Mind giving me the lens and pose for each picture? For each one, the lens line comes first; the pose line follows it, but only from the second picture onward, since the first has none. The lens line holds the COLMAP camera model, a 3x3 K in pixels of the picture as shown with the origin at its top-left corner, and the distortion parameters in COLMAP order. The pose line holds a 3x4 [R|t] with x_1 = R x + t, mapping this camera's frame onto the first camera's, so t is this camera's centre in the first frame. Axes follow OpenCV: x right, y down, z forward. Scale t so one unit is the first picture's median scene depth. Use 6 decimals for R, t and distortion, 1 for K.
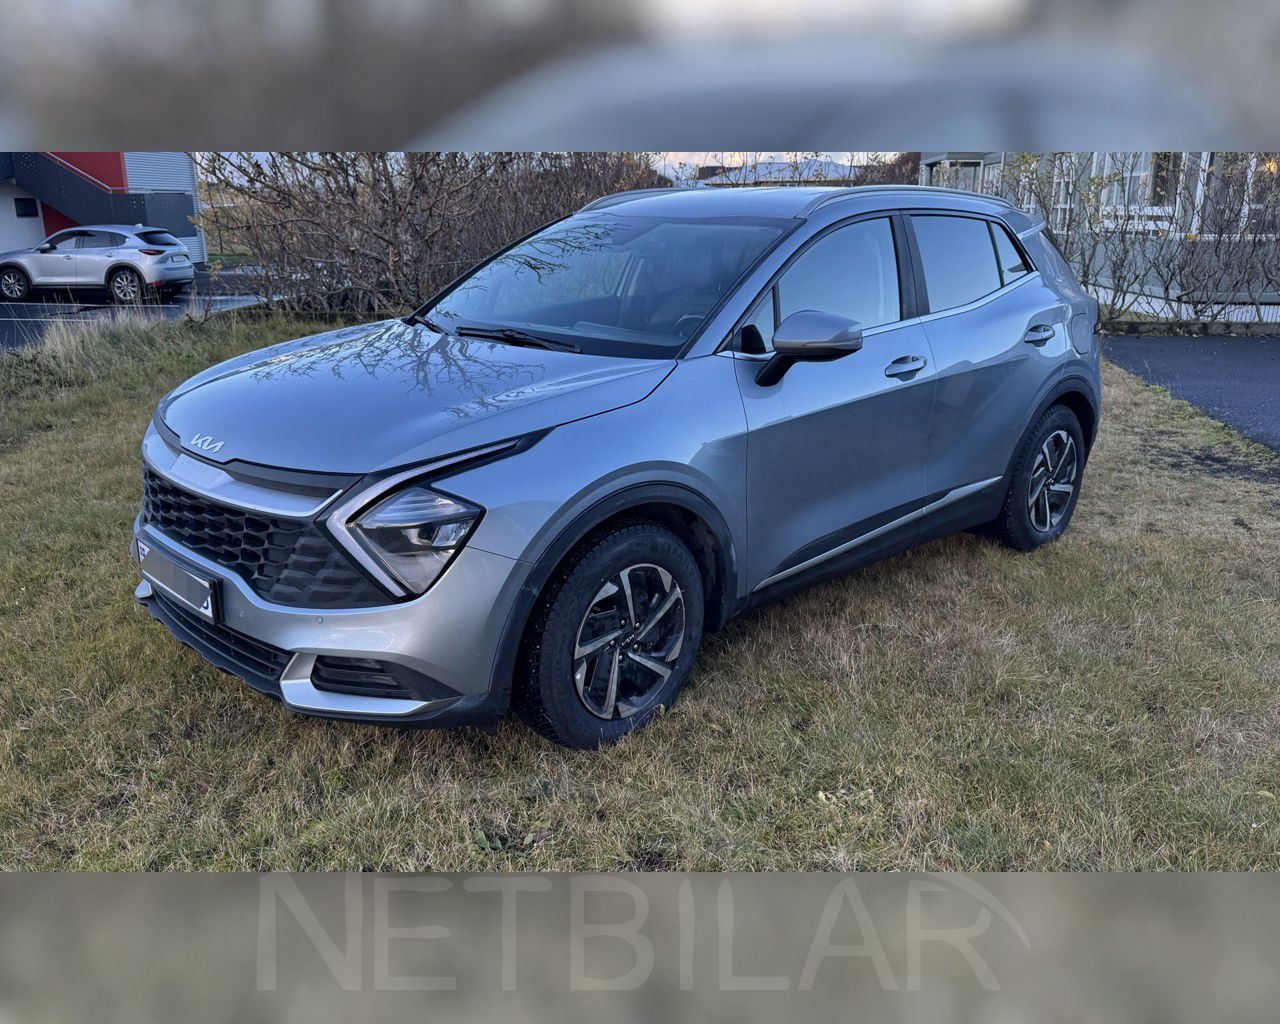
lens RADIAL K [[1138.0, 0, 640.0], [0, 1138.0, 510.4], [0, 0, 1]] dist [0.008798, -0.002395]
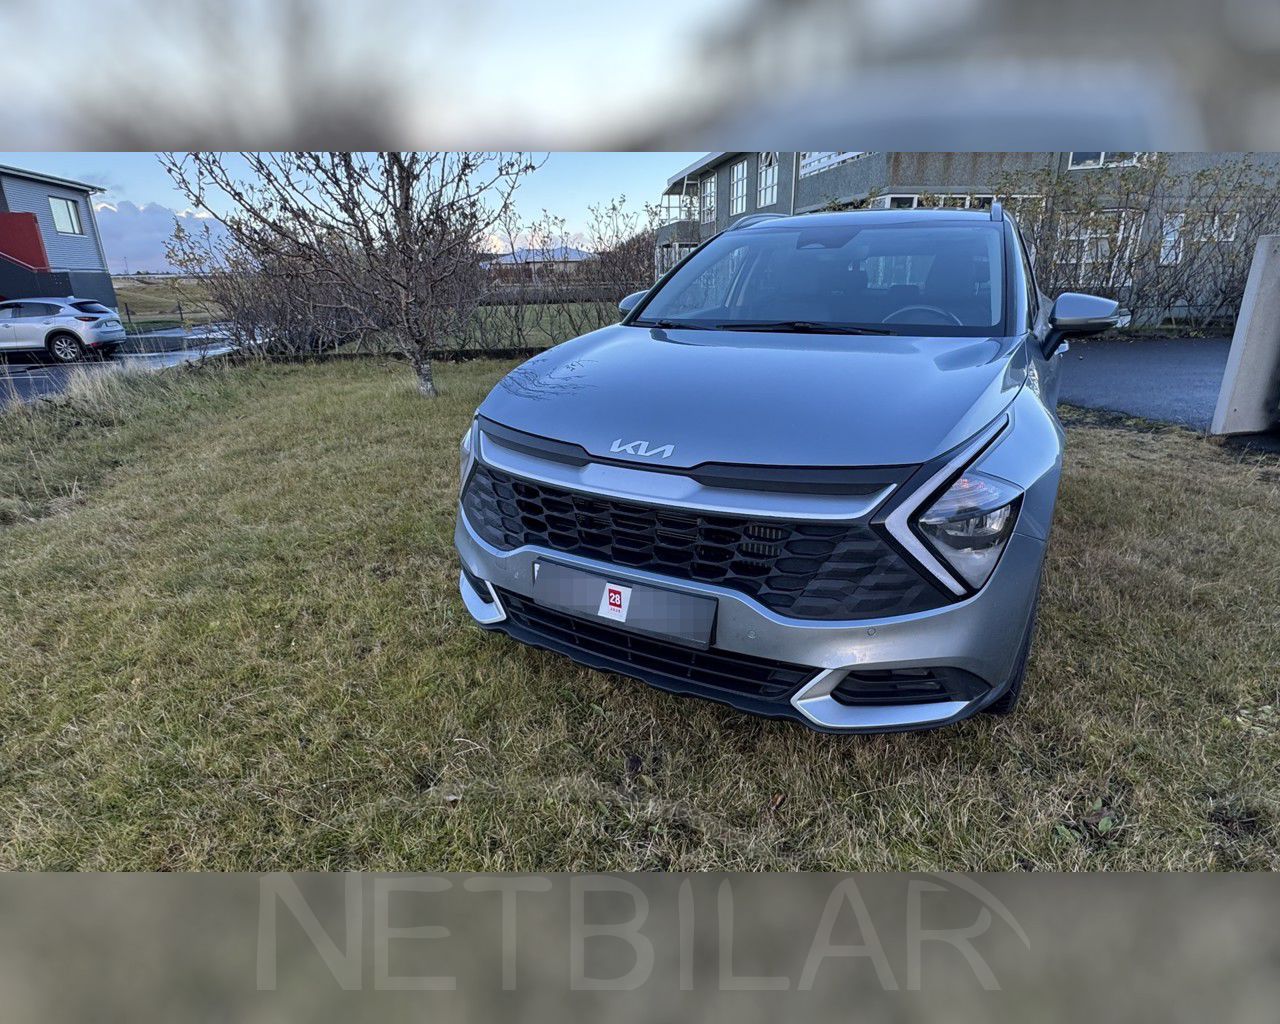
lens RADIAL K [[746.4, 0, 640.2], [0, 746.4, 515.2], [0, 0, 1]] dist [-0.003763, -0.000213]
pose [[0.960846, -0.098514, 0.258980, -0.549396], [0.088174, 0.994785, 0.051273, -0.037872], [-0.262680, -0.026431, 0.964521, 0.441878]]
